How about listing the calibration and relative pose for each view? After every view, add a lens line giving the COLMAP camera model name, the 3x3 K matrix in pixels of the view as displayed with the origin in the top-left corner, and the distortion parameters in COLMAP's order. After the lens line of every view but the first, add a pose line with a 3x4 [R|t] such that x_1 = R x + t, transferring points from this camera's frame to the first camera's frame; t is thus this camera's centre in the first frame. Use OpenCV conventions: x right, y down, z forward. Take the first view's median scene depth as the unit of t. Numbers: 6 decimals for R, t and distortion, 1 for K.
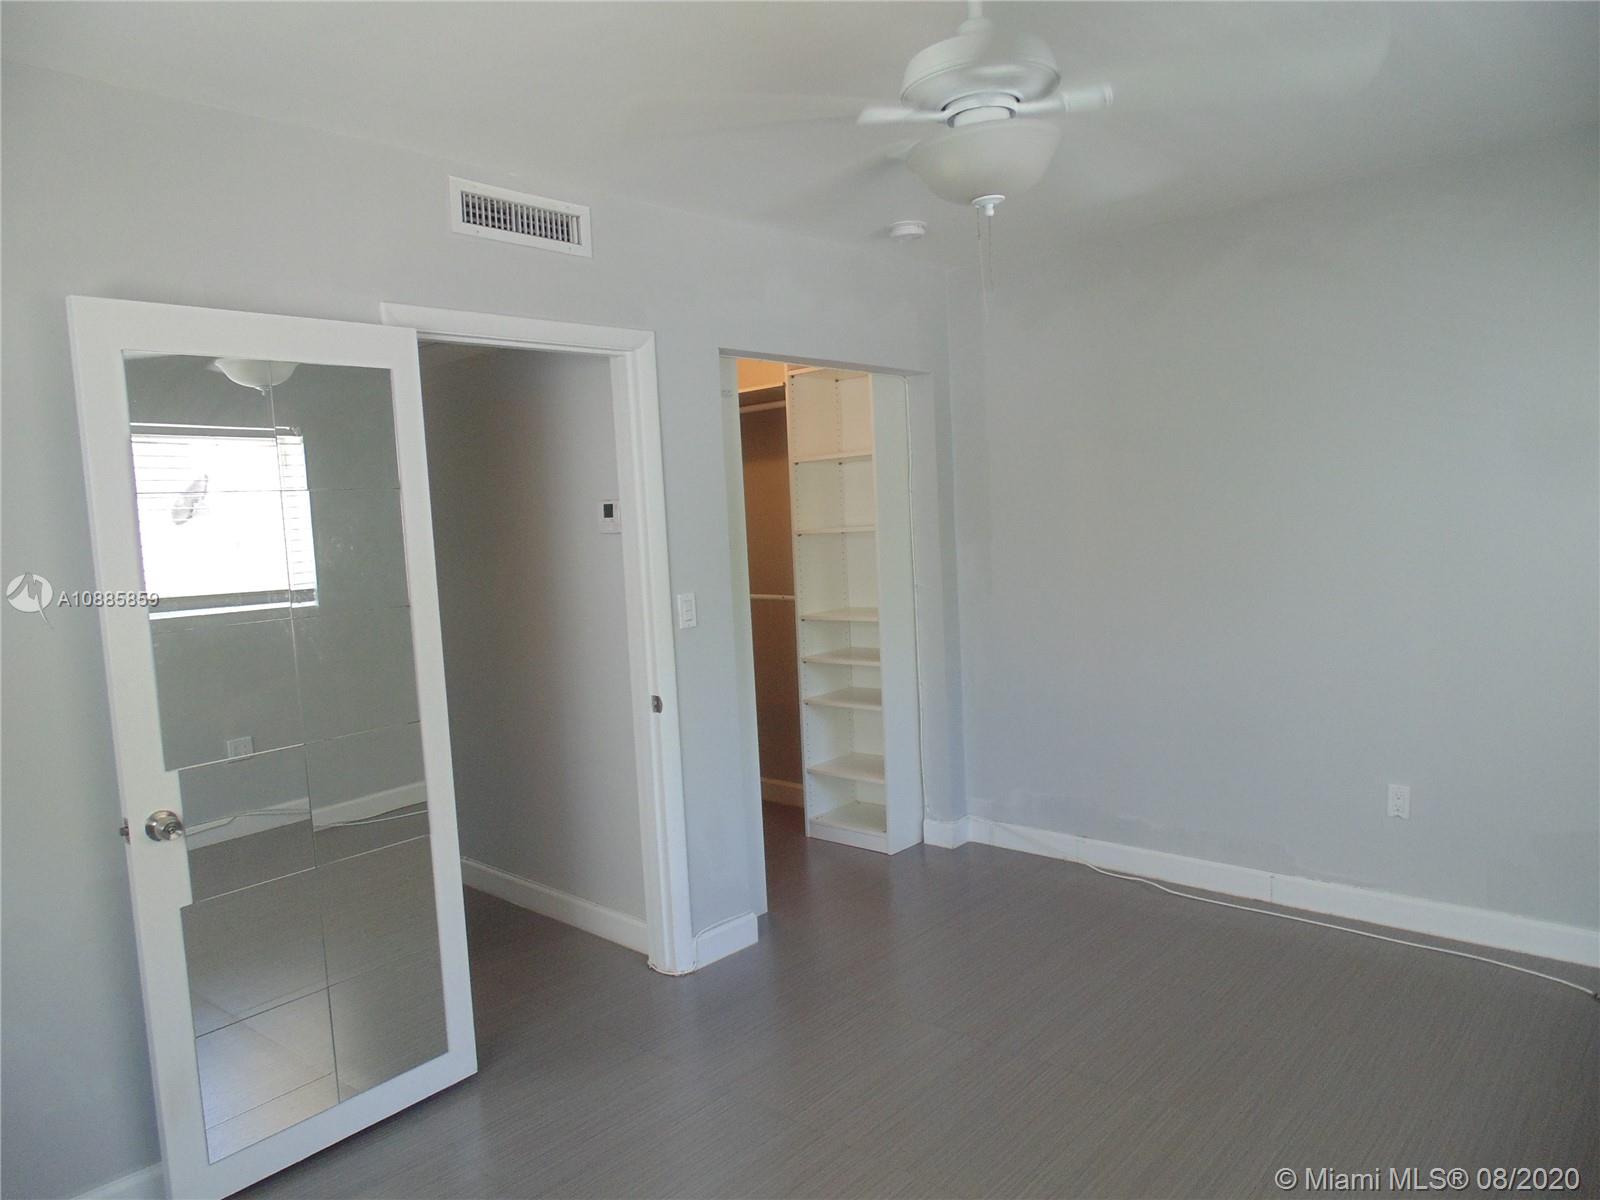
lens RADIAL K [[1065.4, 0, 801.9], [0, 1065.4, 597.6], [0, 0, 1]] dist [-0.017059, 0.008613]
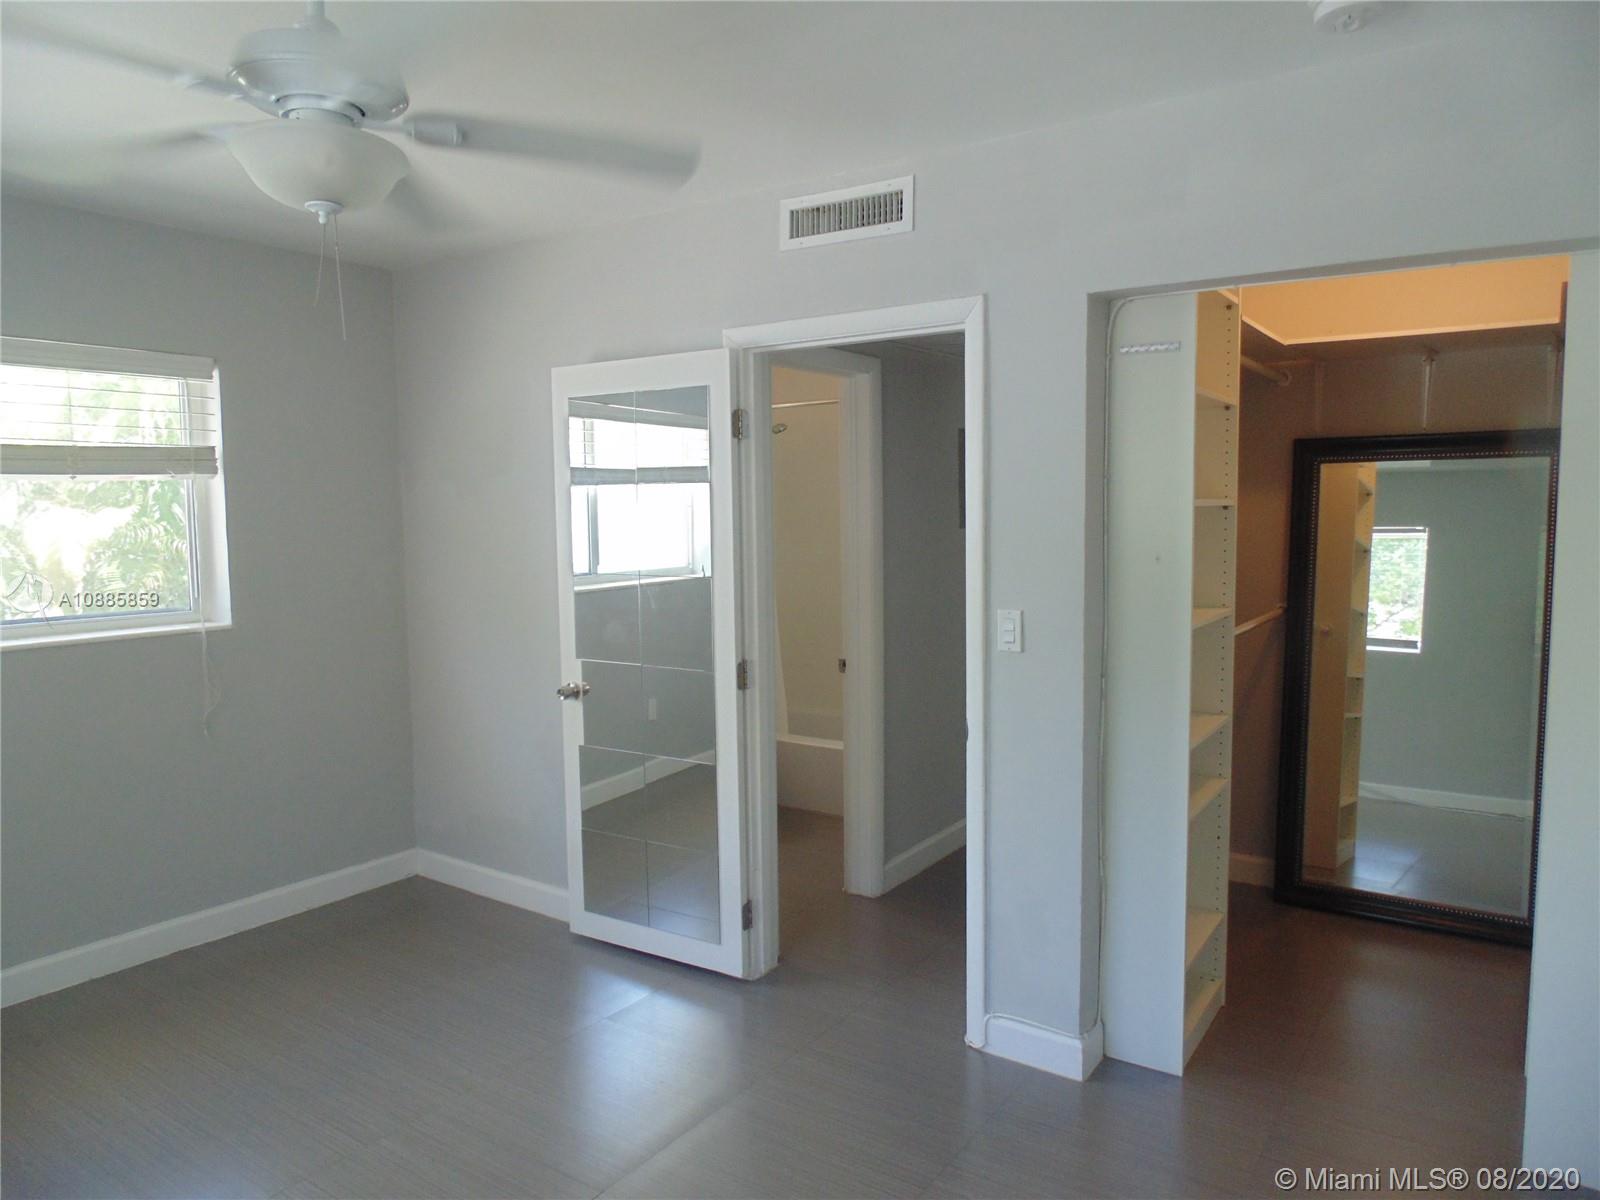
lens RADIAL K [[1065.4, 0, 802.9], [0, 1065.4, 604.8], [0, 0, 1]] dist [-0.017059, 0.008613]
pose [[0.146764, 0.133646, -0.980102, 0.810207], [-0.085191, 0.988857, 0.122083, -0.113383], [0.985496, 0.065578, 0.156514, 0.860455]]
